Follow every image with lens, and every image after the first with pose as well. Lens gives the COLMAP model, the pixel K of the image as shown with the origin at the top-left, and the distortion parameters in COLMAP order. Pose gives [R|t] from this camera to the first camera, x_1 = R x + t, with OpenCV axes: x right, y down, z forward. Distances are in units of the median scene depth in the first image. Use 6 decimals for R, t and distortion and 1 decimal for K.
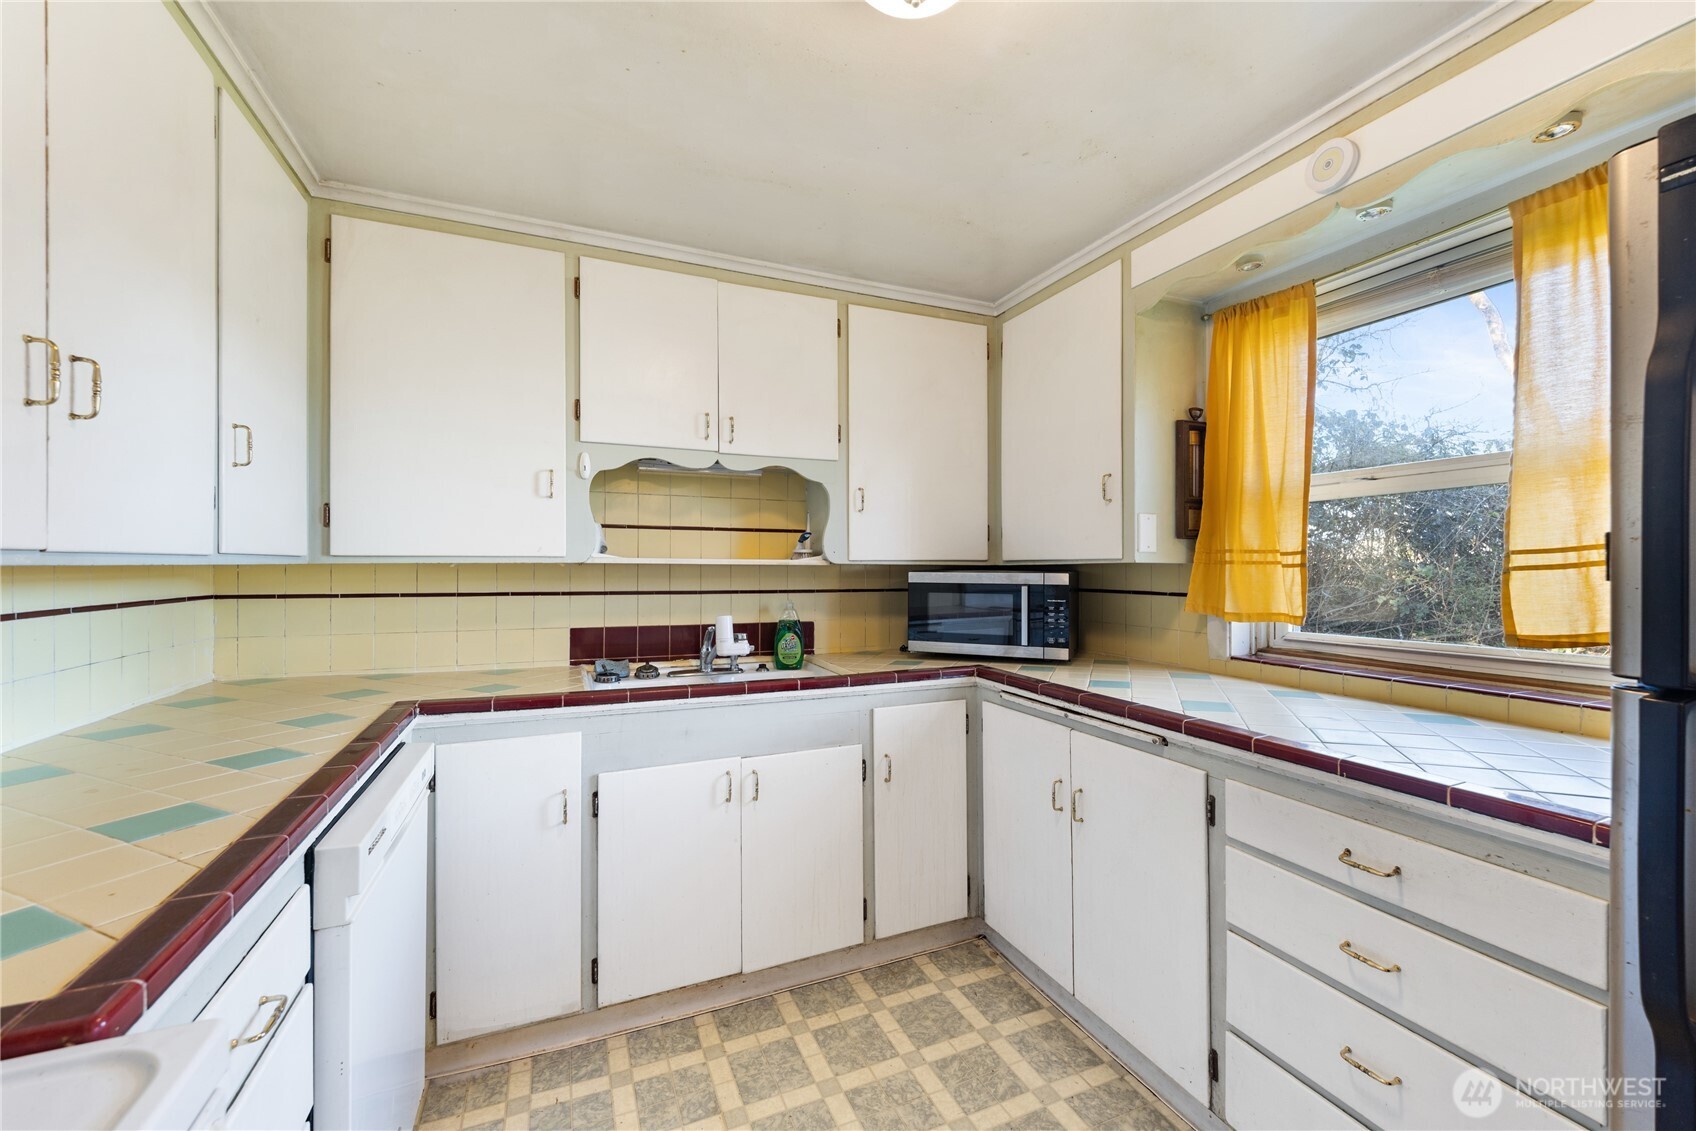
lens RADIAL K [[676.7, 0, 840.6], [0, 676.7, 565.1], [0, 0, 1]] dist [0.020627, -0.011362]
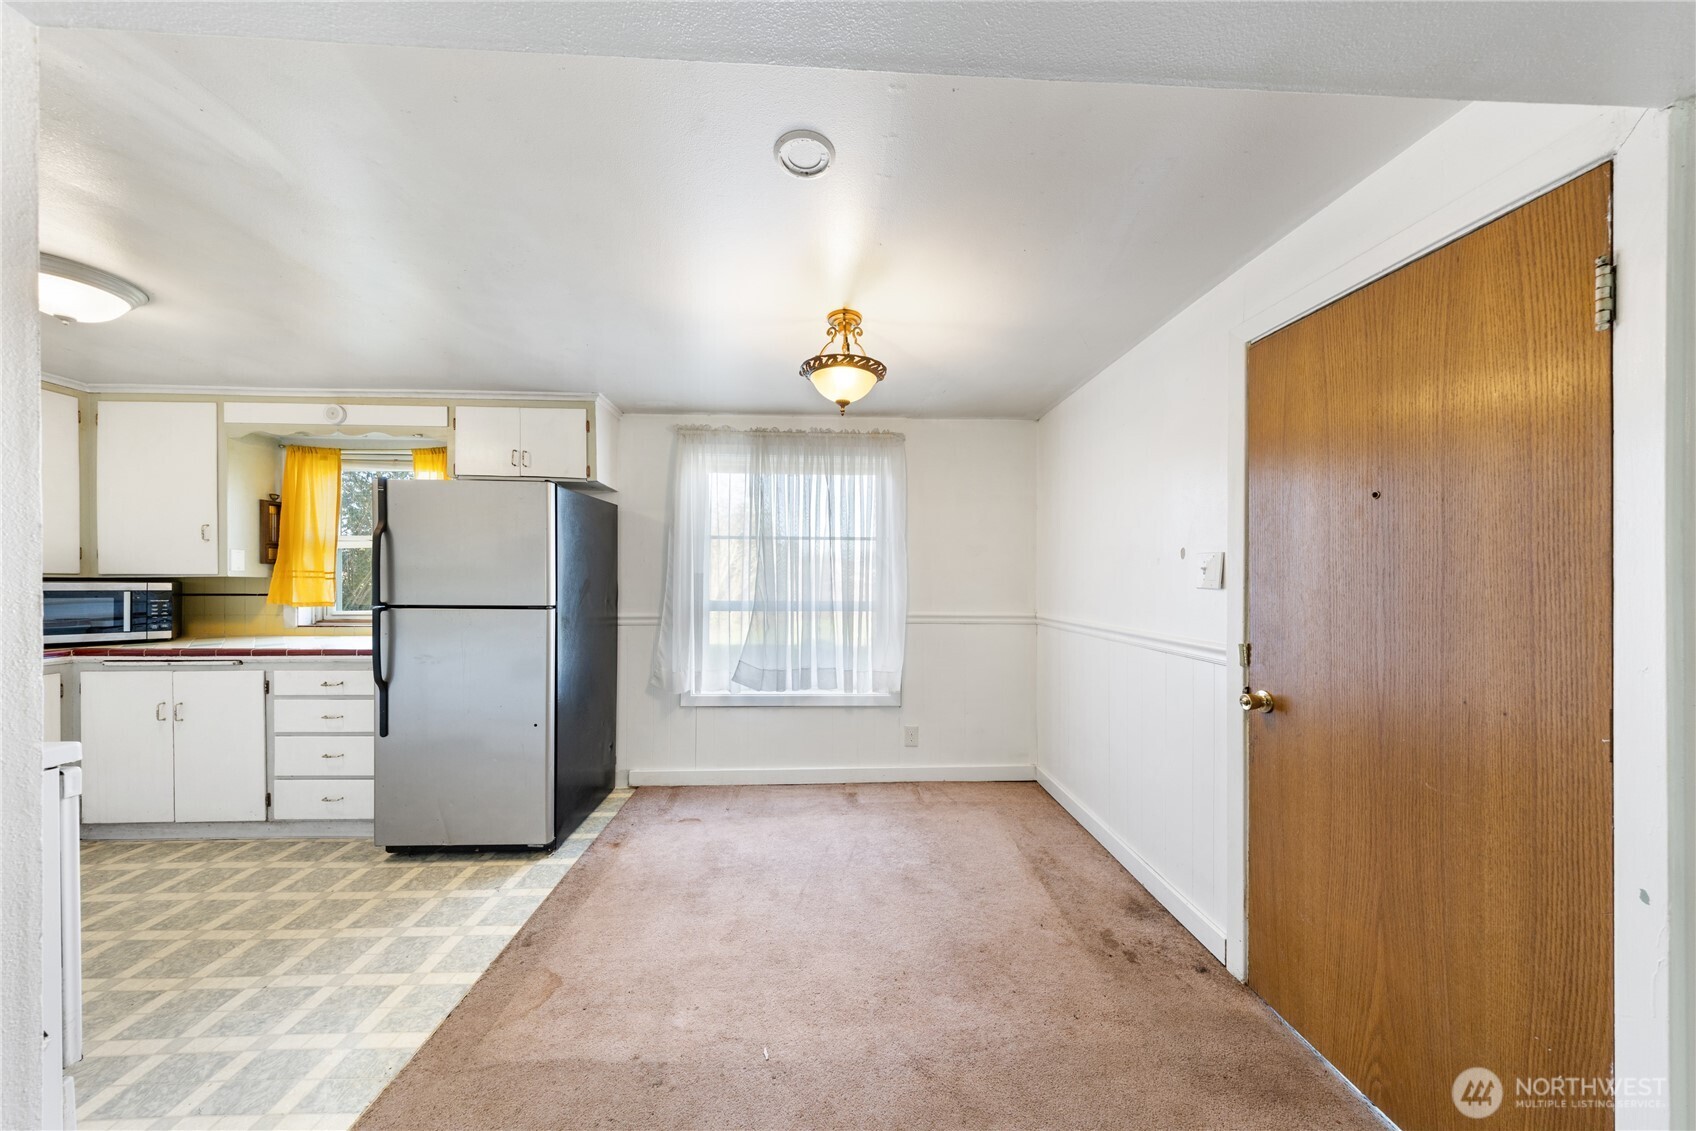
lens RADIAL K [[531.1, 0, 848.3], [0, 531.1, 583.1], [0, 0, 1]] dist [-0.004372, -0.000134]
pose [[0.333270, -0.002628, 0.942828, -0.330206], [-0.002627, 0.999990, 0.003715, 0.004287], [-0.942828, -0.003715, 0.333259, -1.000913]]
